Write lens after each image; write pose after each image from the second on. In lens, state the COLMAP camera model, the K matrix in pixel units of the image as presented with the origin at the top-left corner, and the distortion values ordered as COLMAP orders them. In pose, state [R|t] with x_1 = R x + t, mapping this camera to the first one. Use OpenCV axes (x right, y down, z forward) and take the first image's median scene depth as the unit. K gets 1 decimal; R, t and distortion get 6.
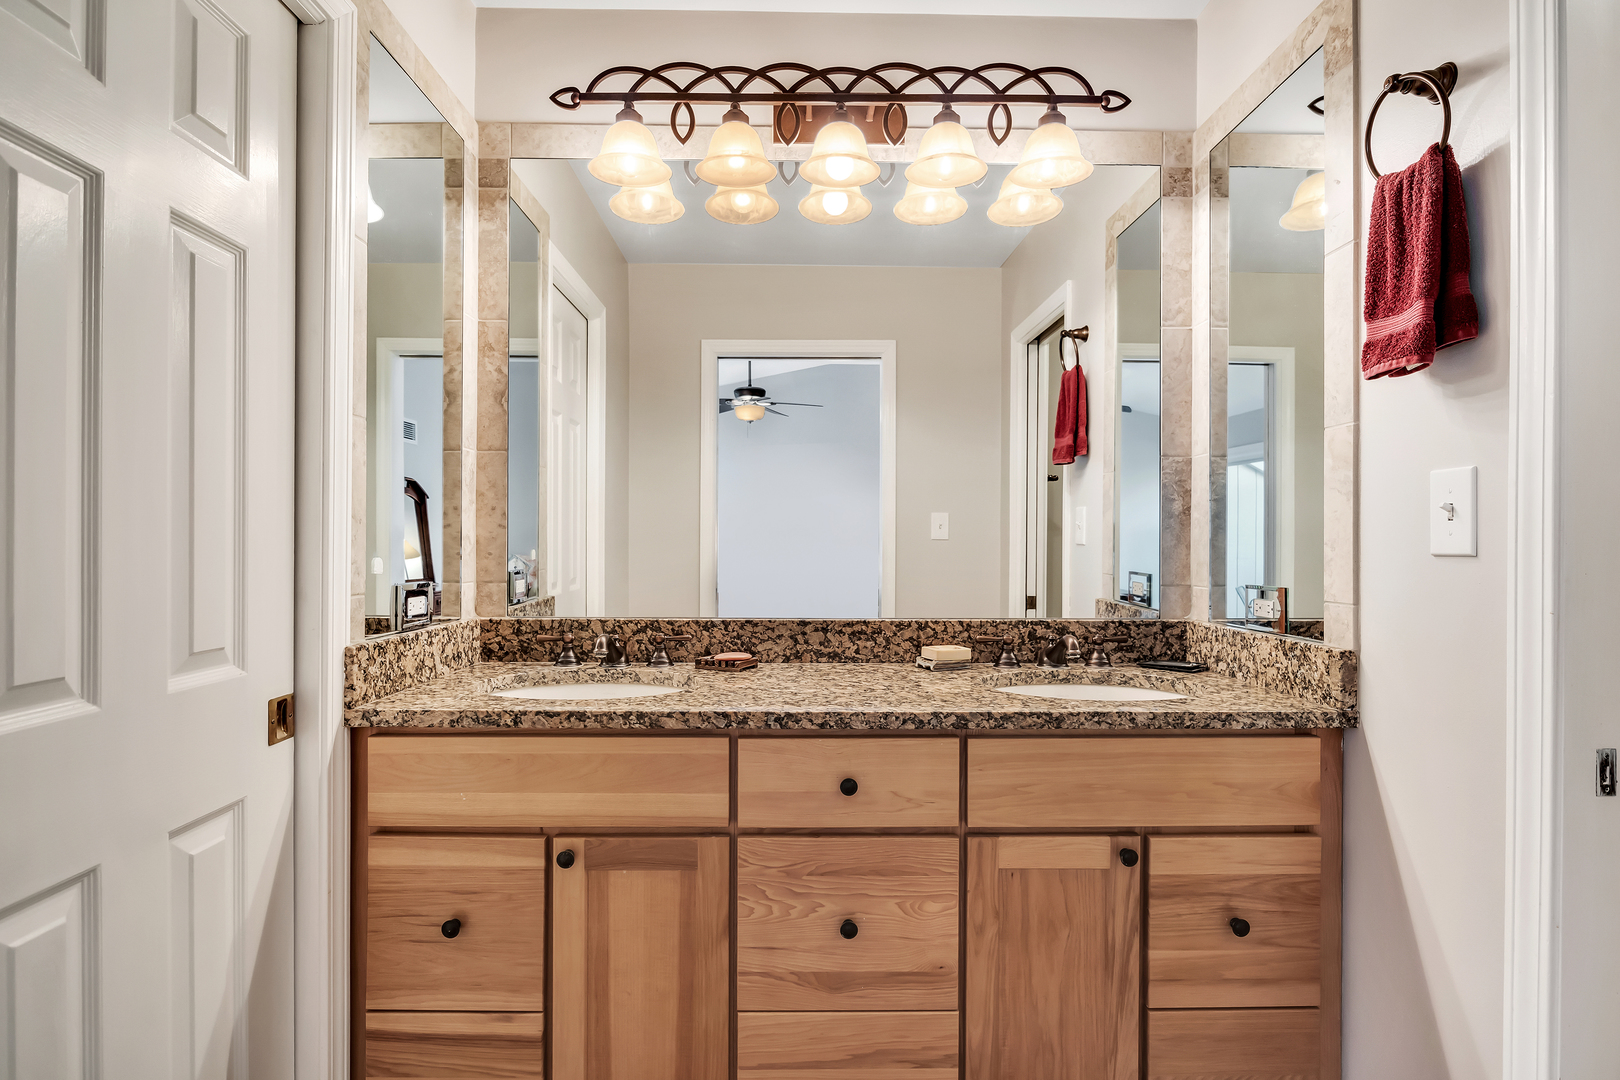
lens RADIAL K [[813.8, 0, 808.9], [0, 813.8, 536.4], [0, 0, 1]] dist [-0.008851, 0.000447]
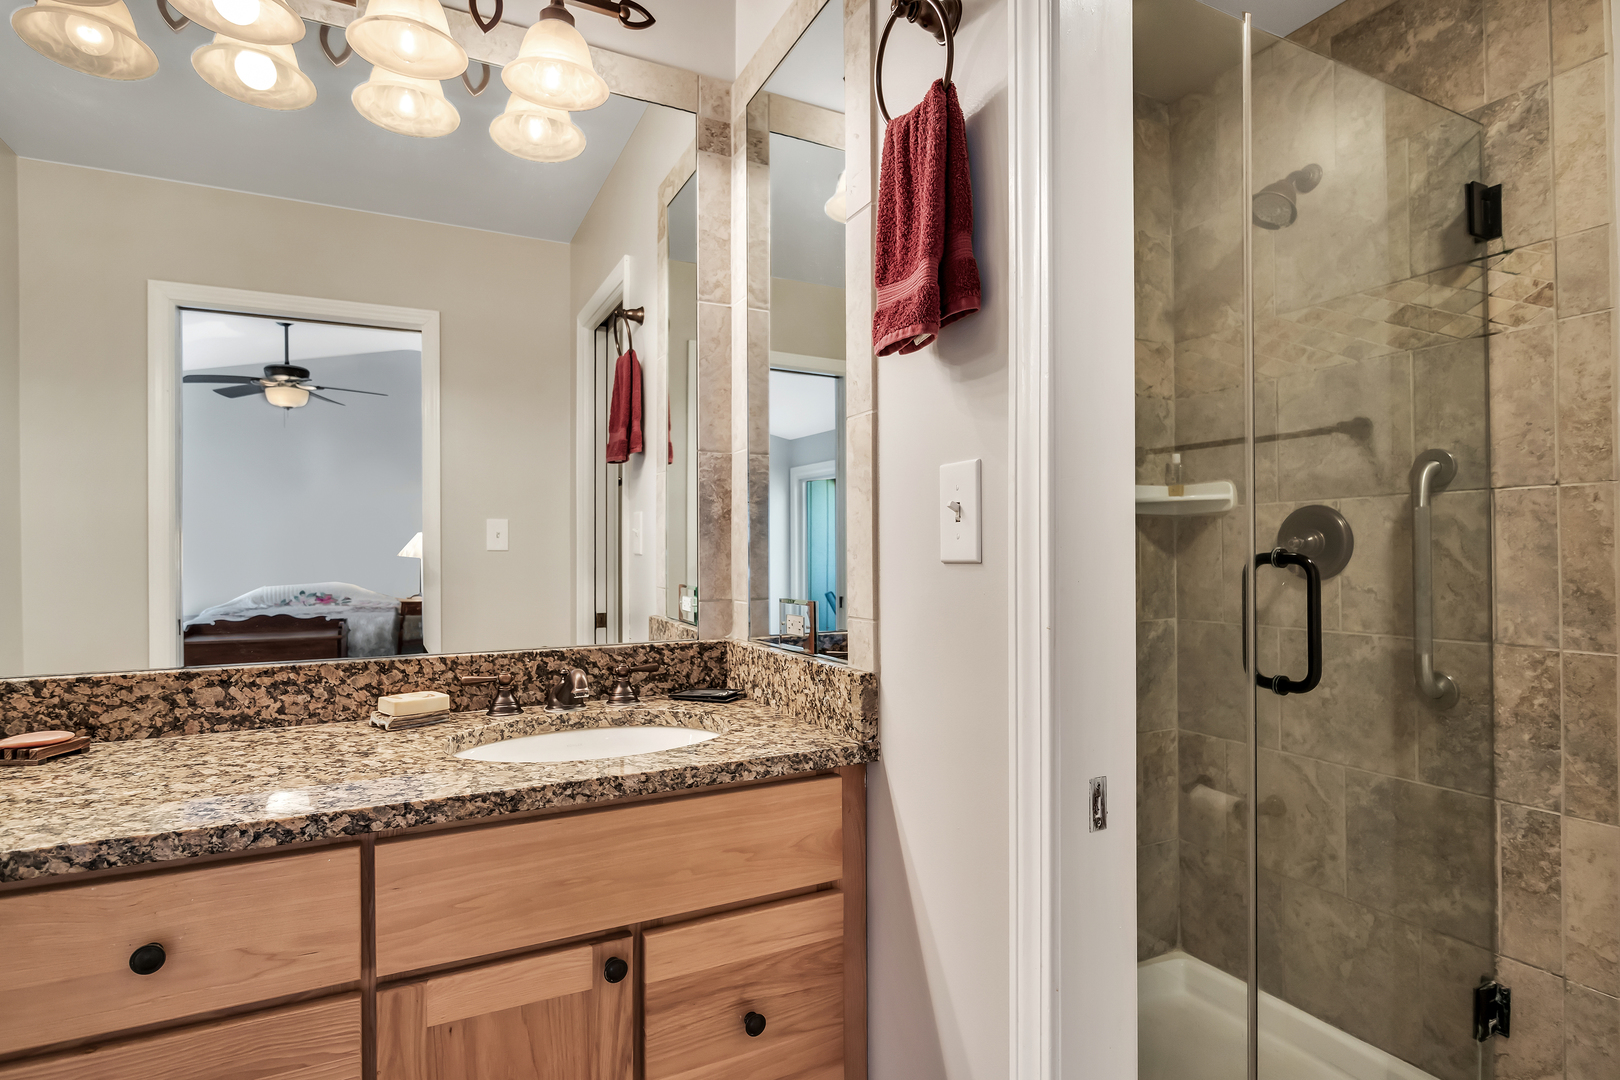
lens RADIAL K [[813.8, 0, 809.9], [0, 813.8, 543.2], [0, 0, 1]] dist [-0.008851, 0.000447]
pose [[0.900601, -0.004522, 0.434622, 0.223720], [0.006939, 0.999968, -0.003973, 0.004642], [-0.434590, 0.006594, 0.900604, 0.234505]]
